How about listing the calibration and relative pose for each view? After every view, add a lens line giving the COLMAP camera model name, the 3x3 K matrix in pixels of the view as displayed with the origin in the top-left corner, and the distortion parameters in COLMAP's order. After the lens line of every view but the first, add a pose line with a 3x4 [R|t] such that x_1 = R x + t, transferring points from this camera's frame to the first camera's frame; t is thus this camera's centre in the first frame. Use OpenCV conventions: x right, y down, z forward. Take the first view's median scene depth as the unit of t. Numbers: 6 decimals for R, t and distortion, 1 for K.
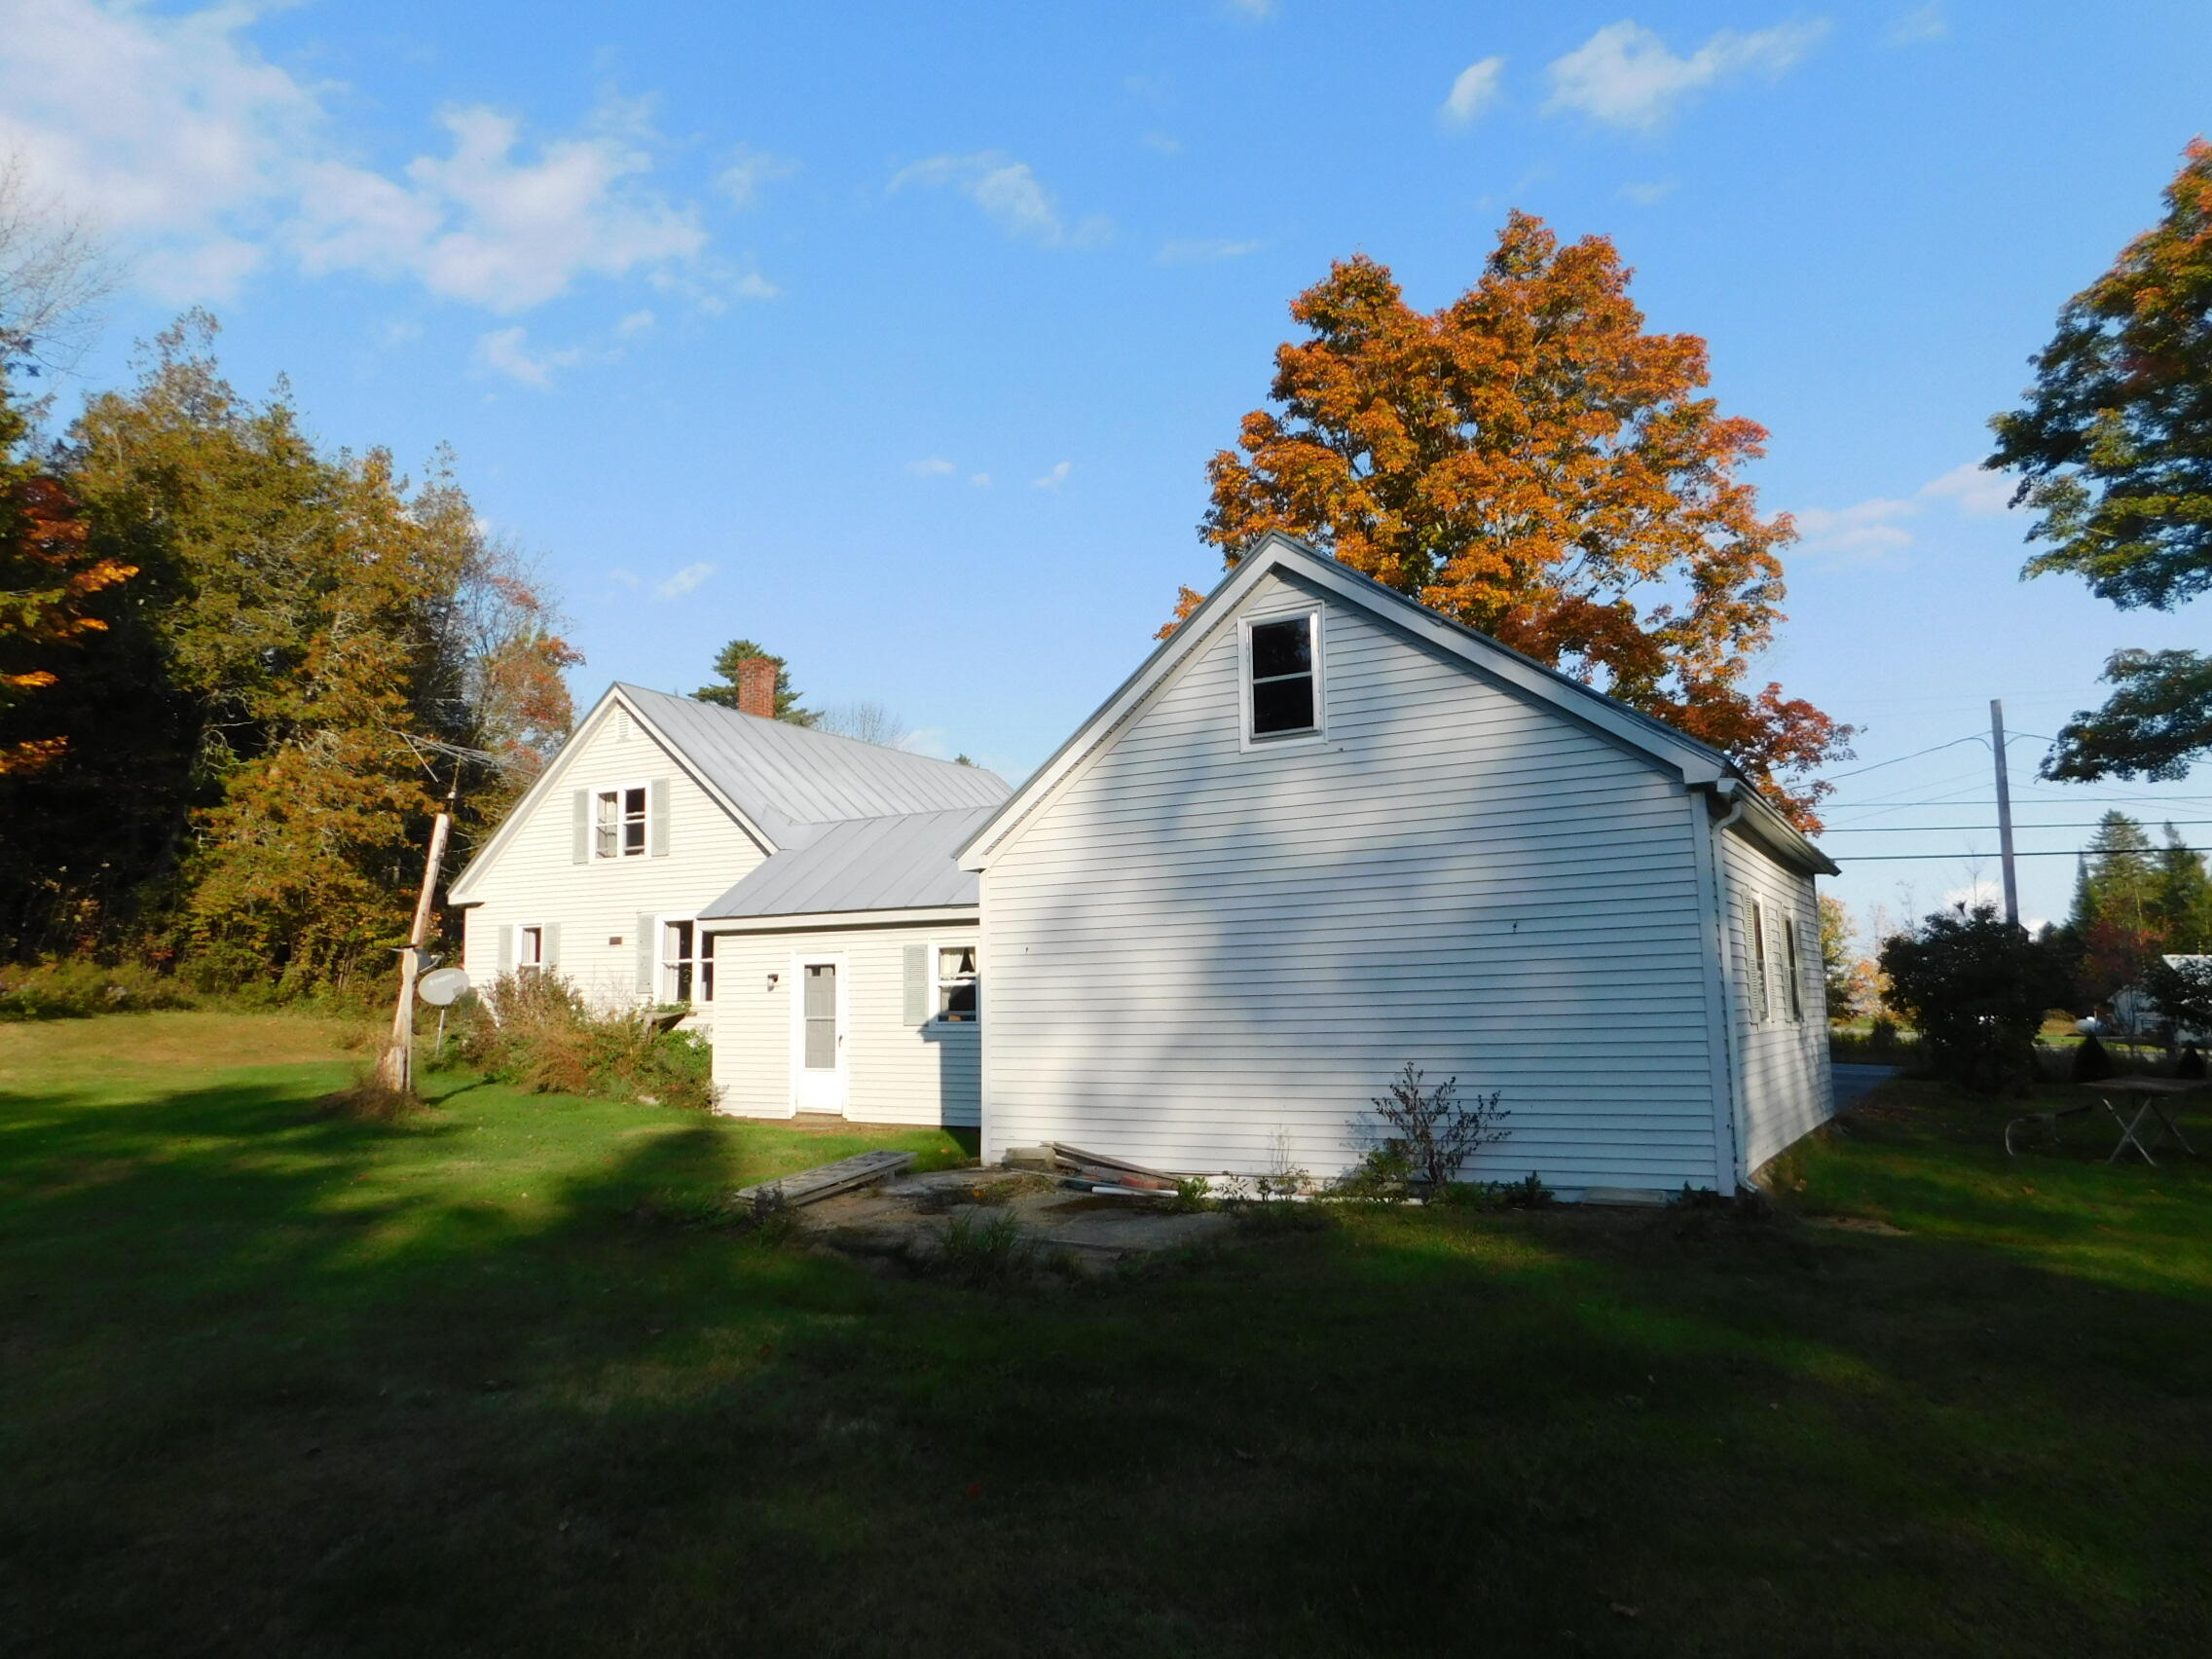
lens RADIAL K [[1476.1, 0, 1106.0], [0, 1476.1, 829.5], [0, 0, 1]] dist [-0.104050, 0.000319]
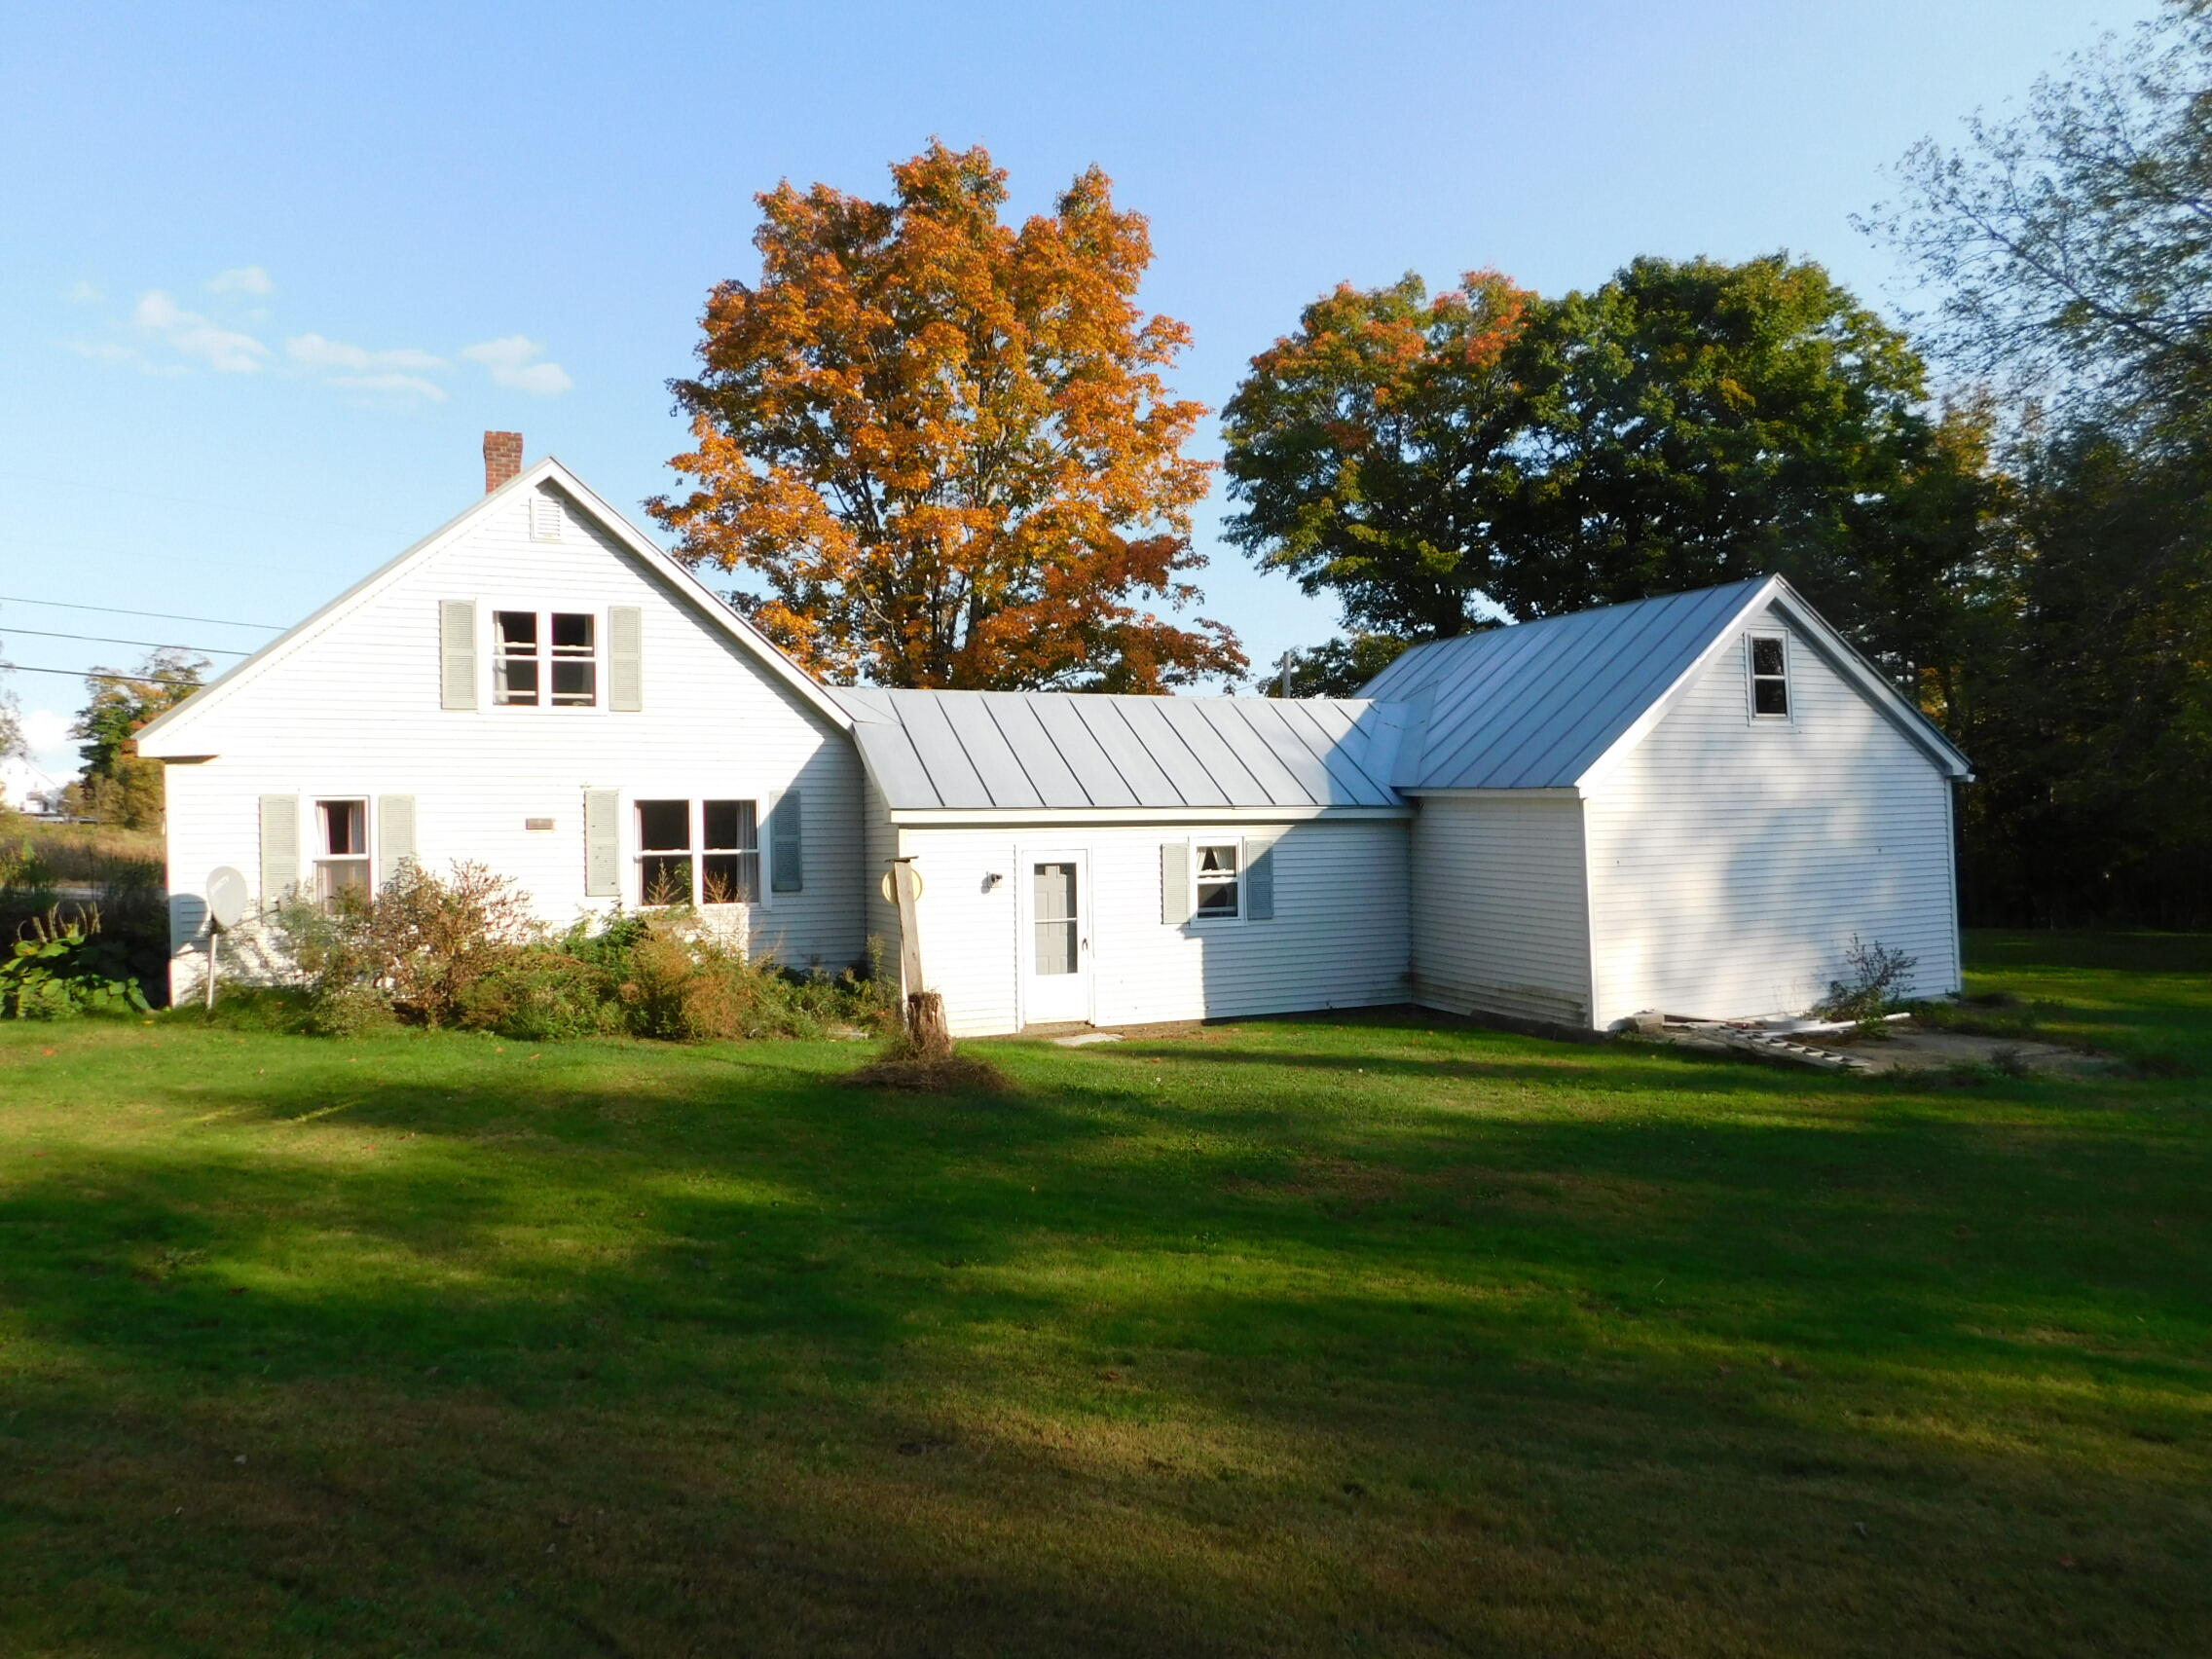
lens RADIAL K [[1495.3, 0, 1106.0], [0, 1495.3, 829.5], [0, 0, 1]] dist [-0.003211, -0.000356]
pose [[0.576750, 0.003141, 0.816915, -0.999240], [-0.092230, 0.993849, 0.061294, 0.010879], [-0.811698, -0.110695, 0.573493, 0.460950]]
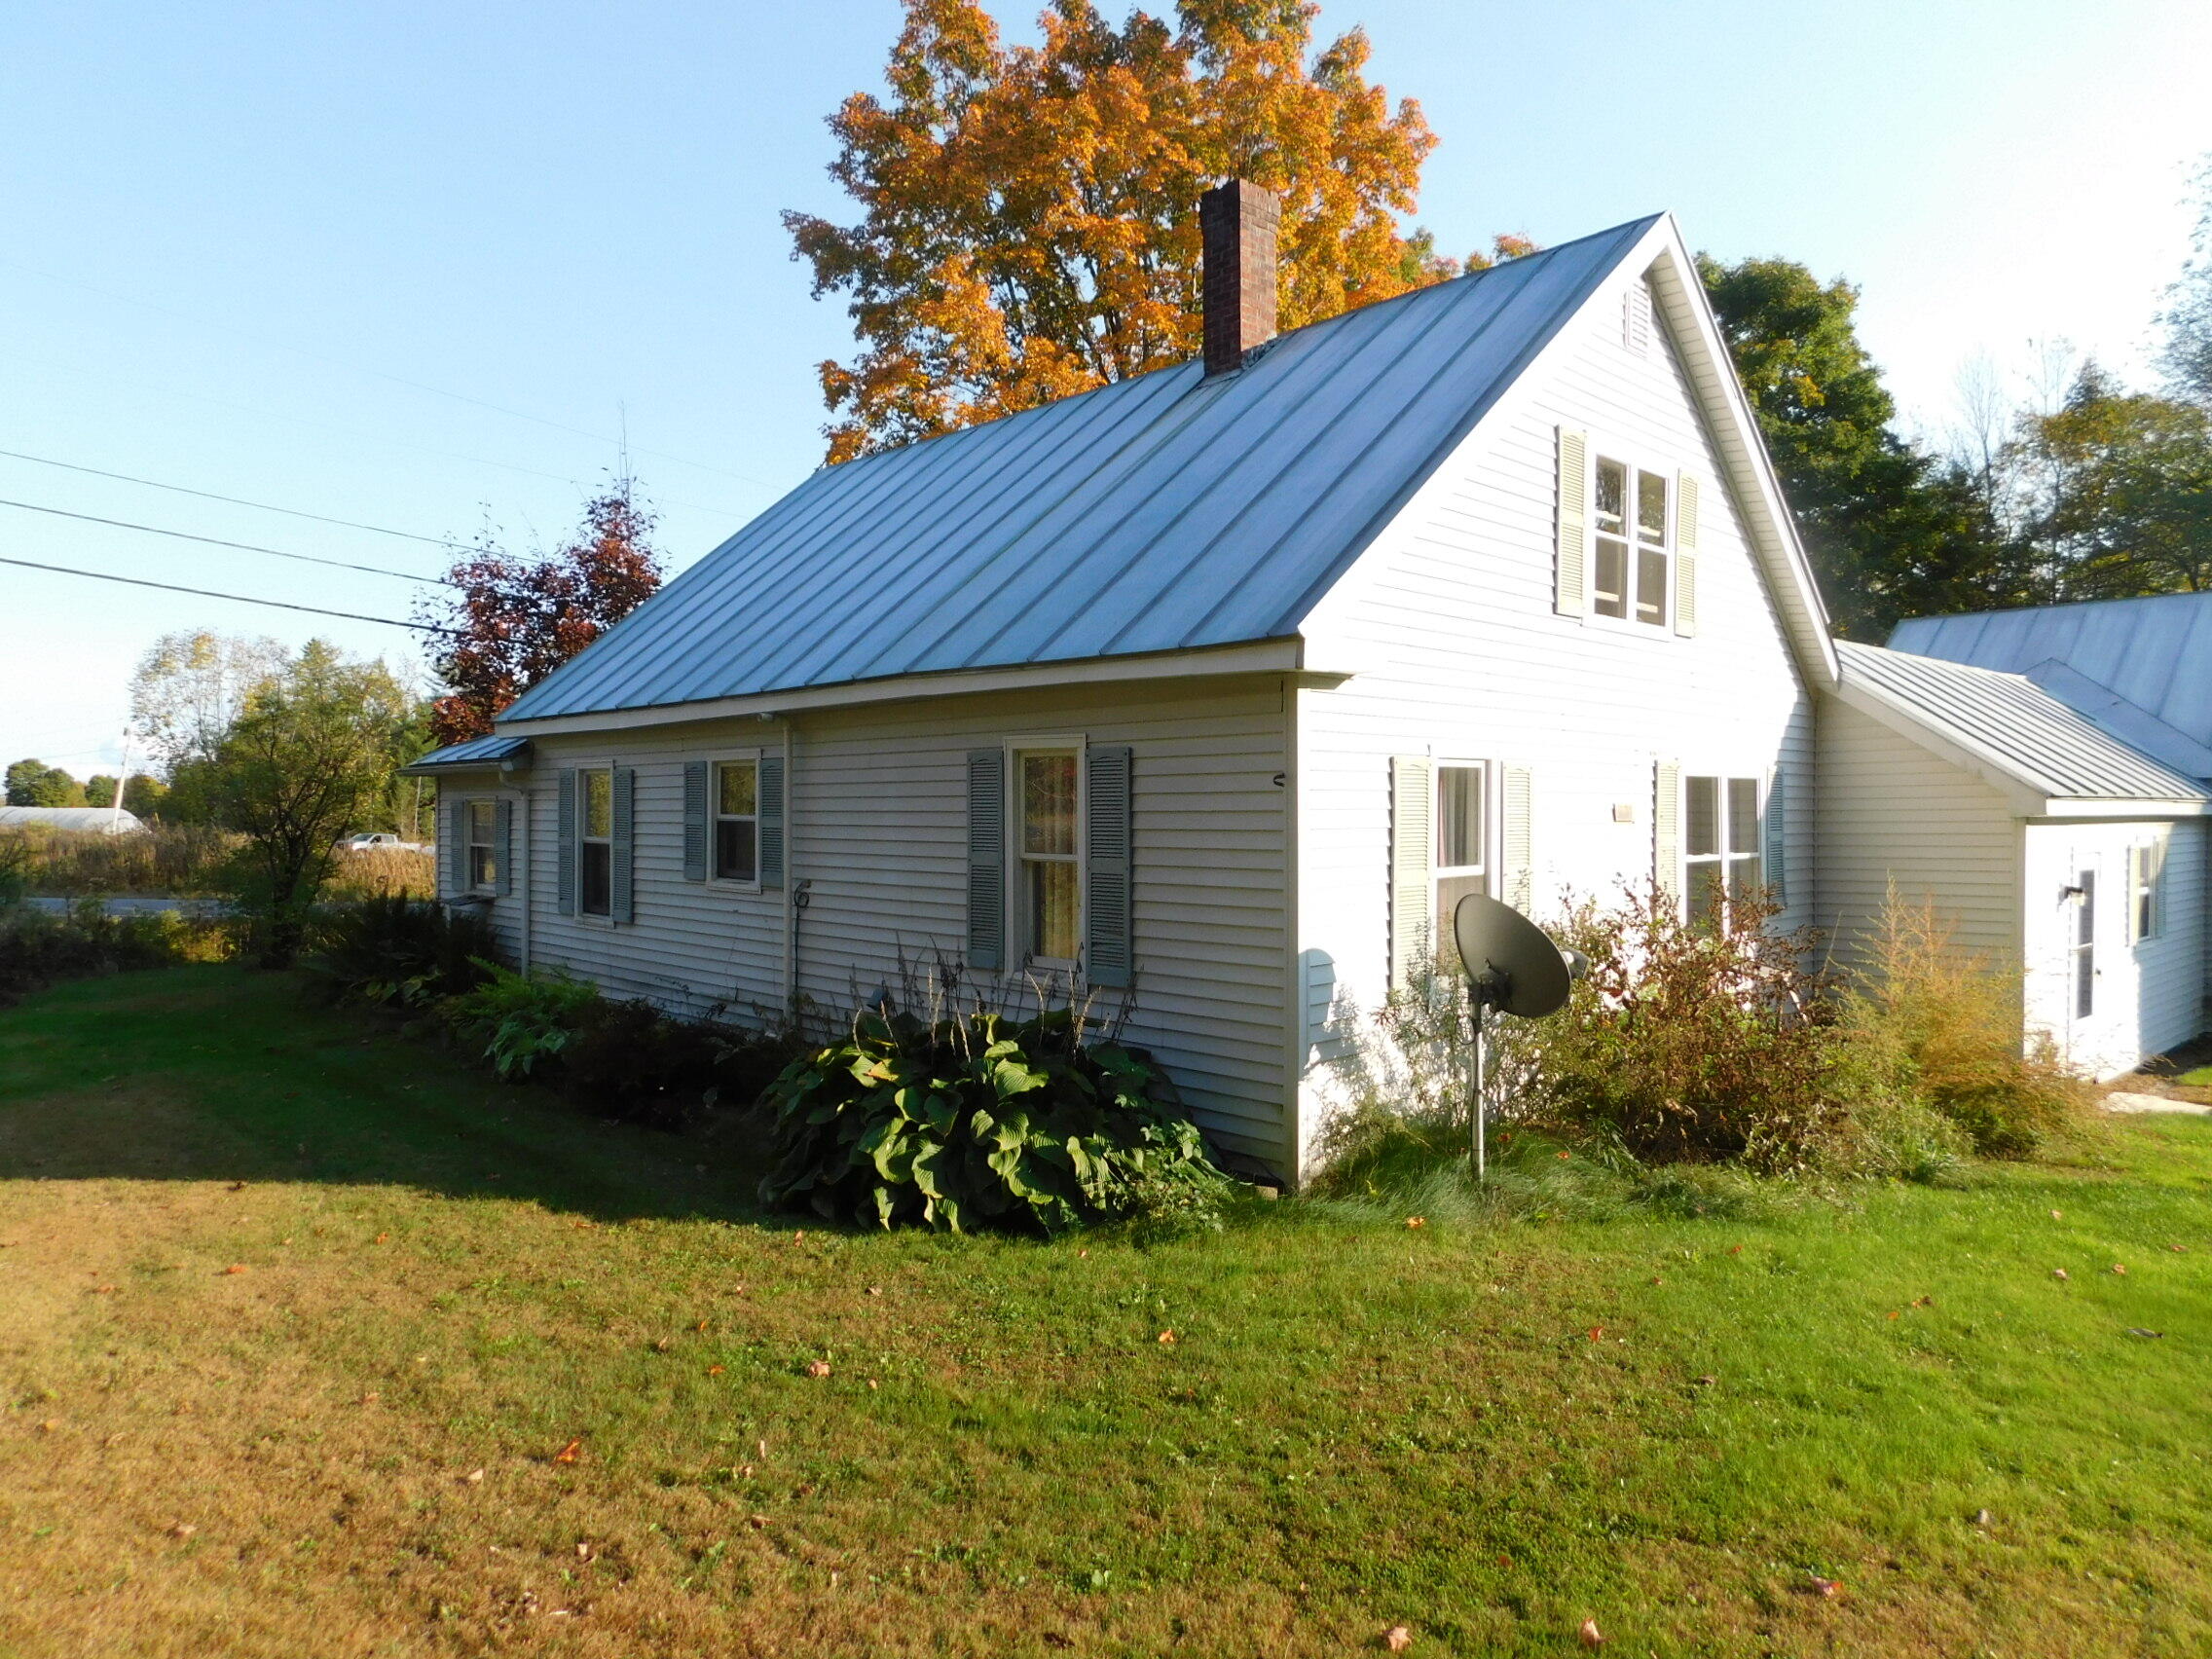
lens RADIAL K [[1476.1, 0, 1106.0], [0, 1476.1, 829.5], [0, 0, 1]] dist [-0.104050, 0.000319]
pose [[0.279939, -0.006870, 0.959993, -1.025584], [-0.128886, 0.990653, 0.044673, 0.104695], [-0.951327, -0.136235, 0.276437, 1.328103]]
